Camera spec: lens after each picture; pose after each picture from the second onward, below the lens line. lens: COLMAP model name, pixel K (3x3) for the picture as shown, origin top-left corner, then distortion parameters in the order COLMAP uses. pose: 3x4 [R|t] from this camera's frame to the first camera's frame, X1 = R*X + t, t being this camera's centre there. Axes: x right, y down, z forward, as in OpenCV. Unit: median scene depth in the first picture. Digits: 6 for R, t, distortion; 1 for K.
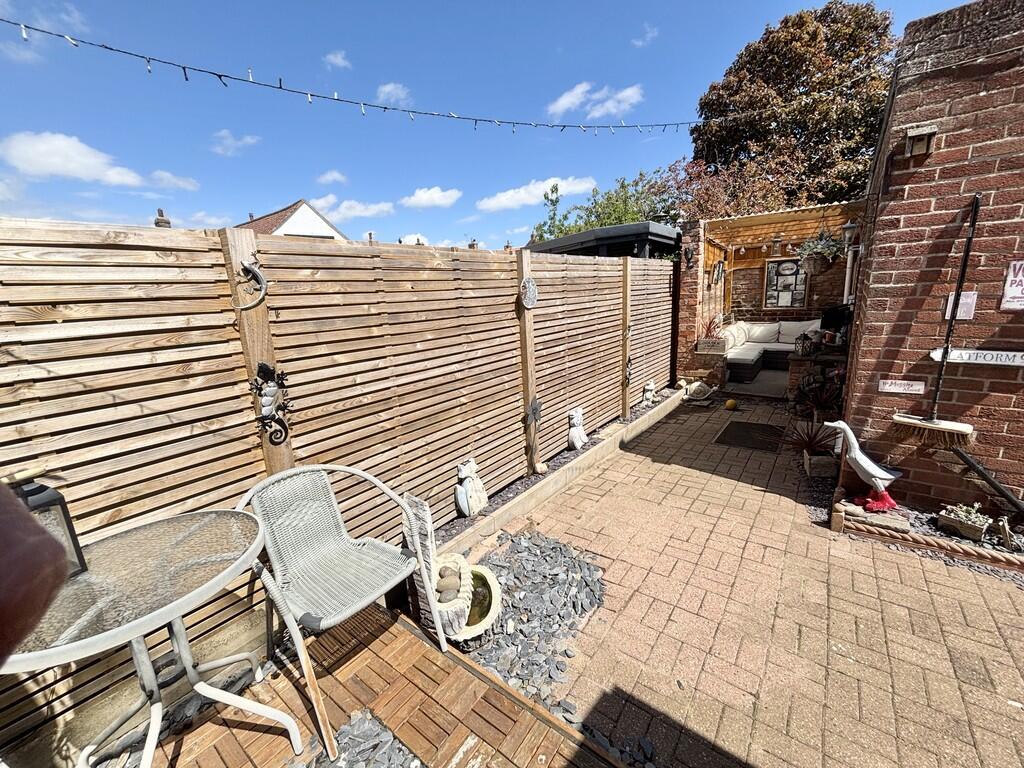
lens RADIAL K [[414.9, 0, 512.0], [0, 414.9, 384.0], [0, 0, 1]] dist [0.001710, -0.000138]
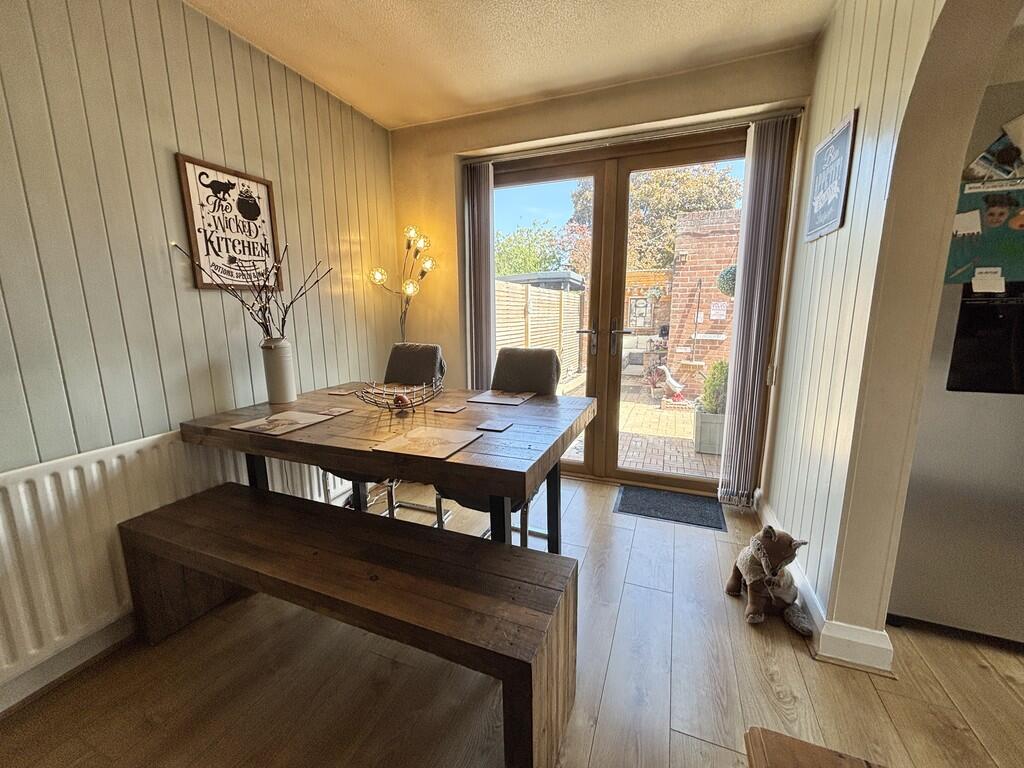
lens RADIAL K [[414.9, 0, 512.0], [0, 414.9, 384.0], [0, 0, 1]] dist [0.001710, -0.000138]
pose [[0.961173, 0.001251, 0.275945, -0.729715], [0.015566, 0.998152, -0.058745, 0.339221], [-0.275509, 0.060759, 0.959377, -1.082672]]
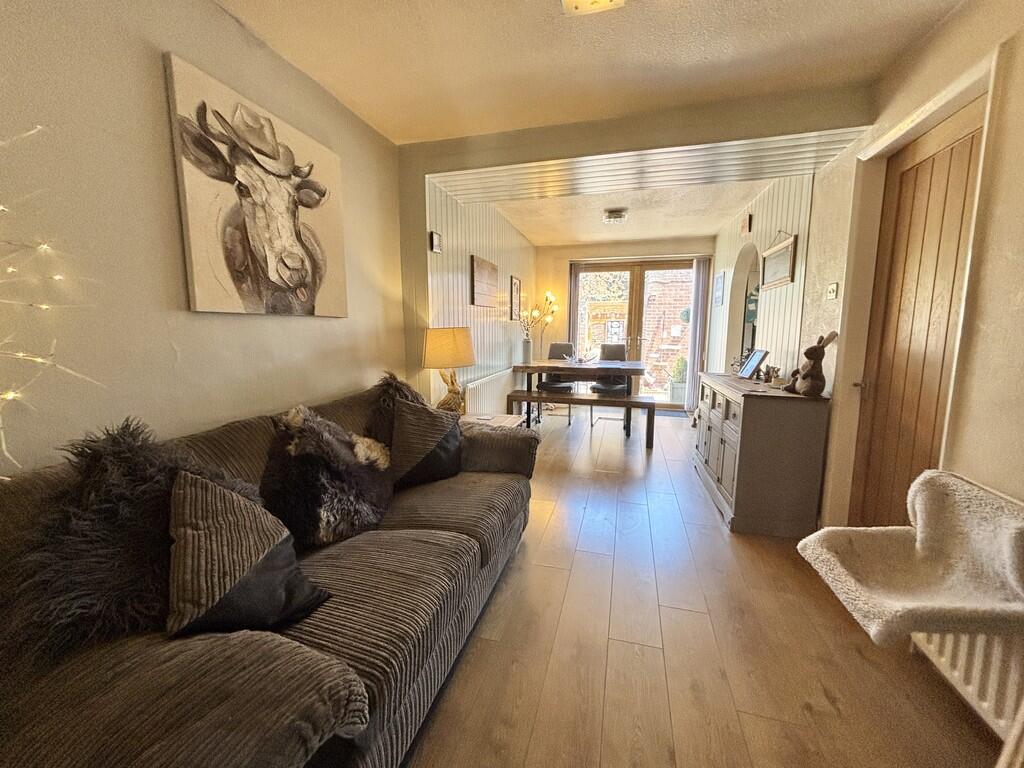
lens RADIAL K [[414.9, 0, 512.0], [0, 414.9, 384.0], [0, 0, 1]] dist [0.001710, -0.000138]
pose [[0.926391, 0.008941, 0.376457, -1.702342], [0.031001, 0.994513, -0.099909, 0.604381], [-0.375284, 0.104226, 0.921031, -1.988694]]
